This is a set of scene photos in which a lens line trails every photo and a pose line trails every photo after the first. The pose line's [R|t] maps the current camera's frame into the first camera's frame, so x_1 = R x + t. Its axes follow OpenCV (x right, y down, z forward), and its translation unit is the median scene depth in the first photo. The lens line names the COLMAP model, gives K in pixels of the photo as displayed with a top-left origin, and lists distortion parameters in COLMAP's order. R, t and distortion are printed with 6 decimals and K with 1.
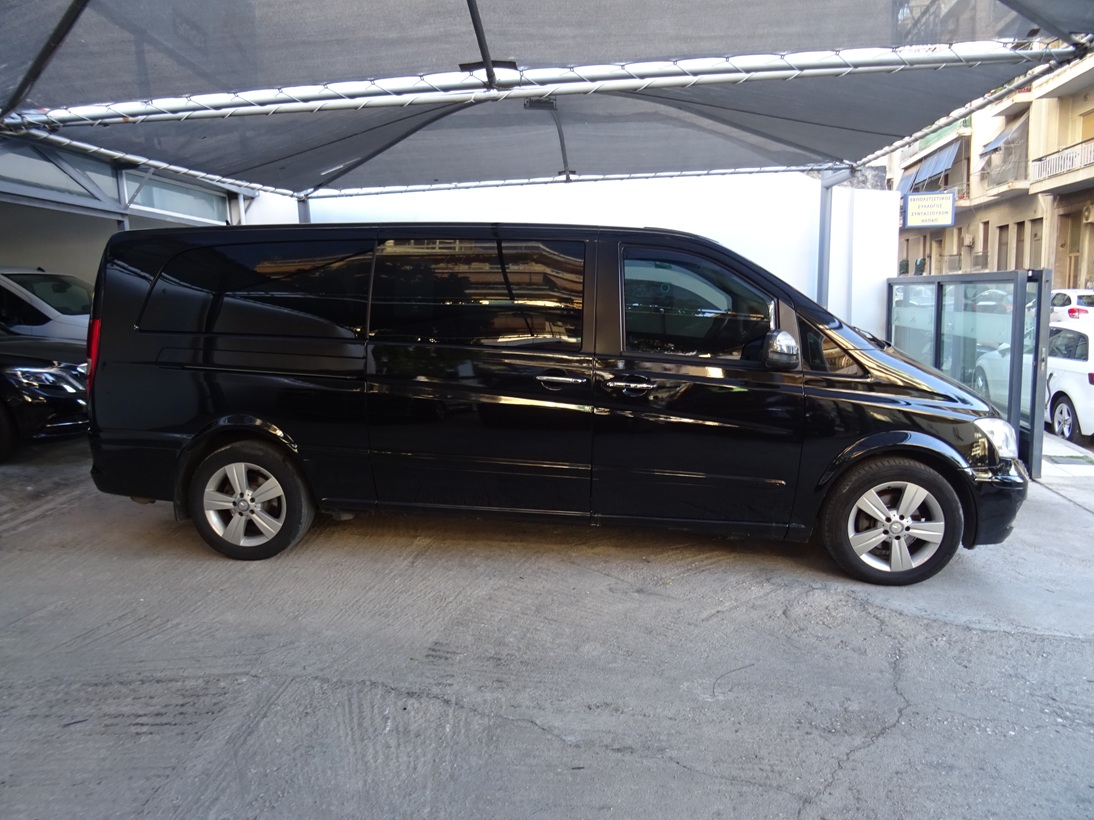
lens RADIAL K [[772.1, 0, 546.1], [0, 772.1, 407.5], [0, 0, 1]] dist [-0.002262, -0.000988]
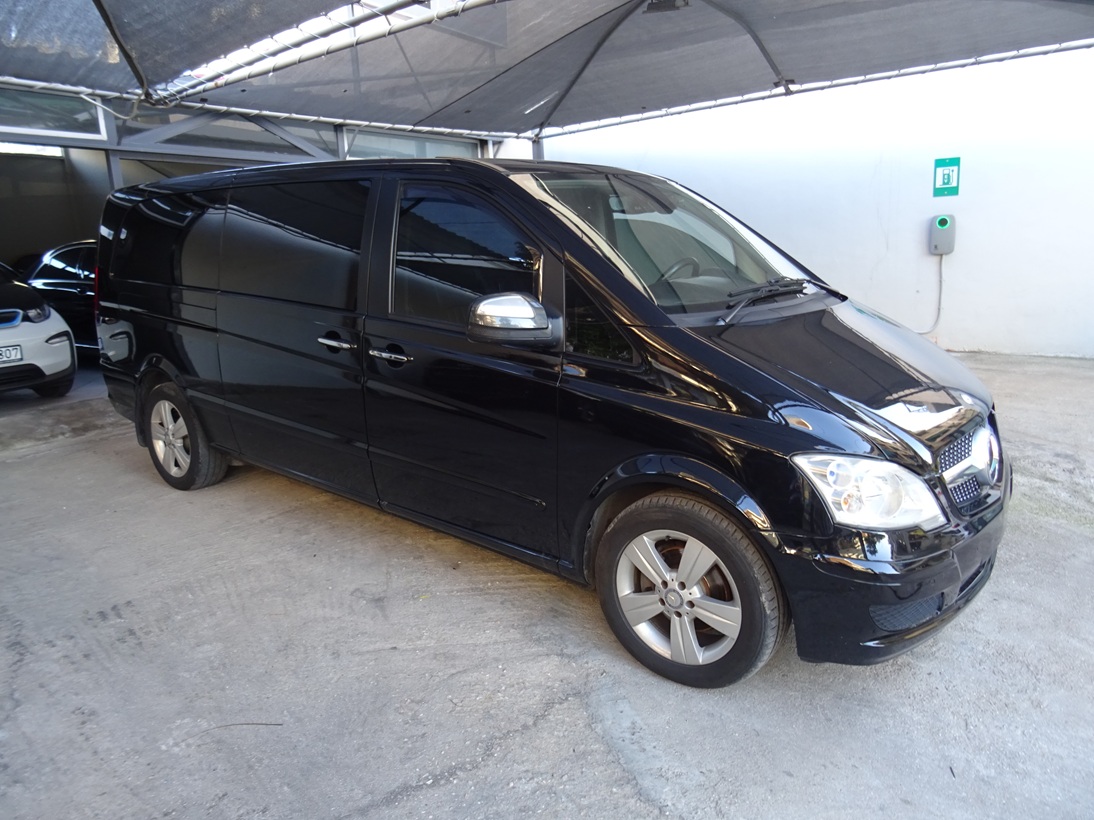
lens RADIAL K [[772.1, 0, 547.4], [0, 772.1, 413.0], [0, 0, 1]] dist [-0.002262, -0.000988]
pose [[0.845645, 0.108956, -0.522506, 0.652733], [-0.064531, 0.992633, 0.102549, -0.059408], [0.529830, -0.053002, 0.846446, 0.370789]]
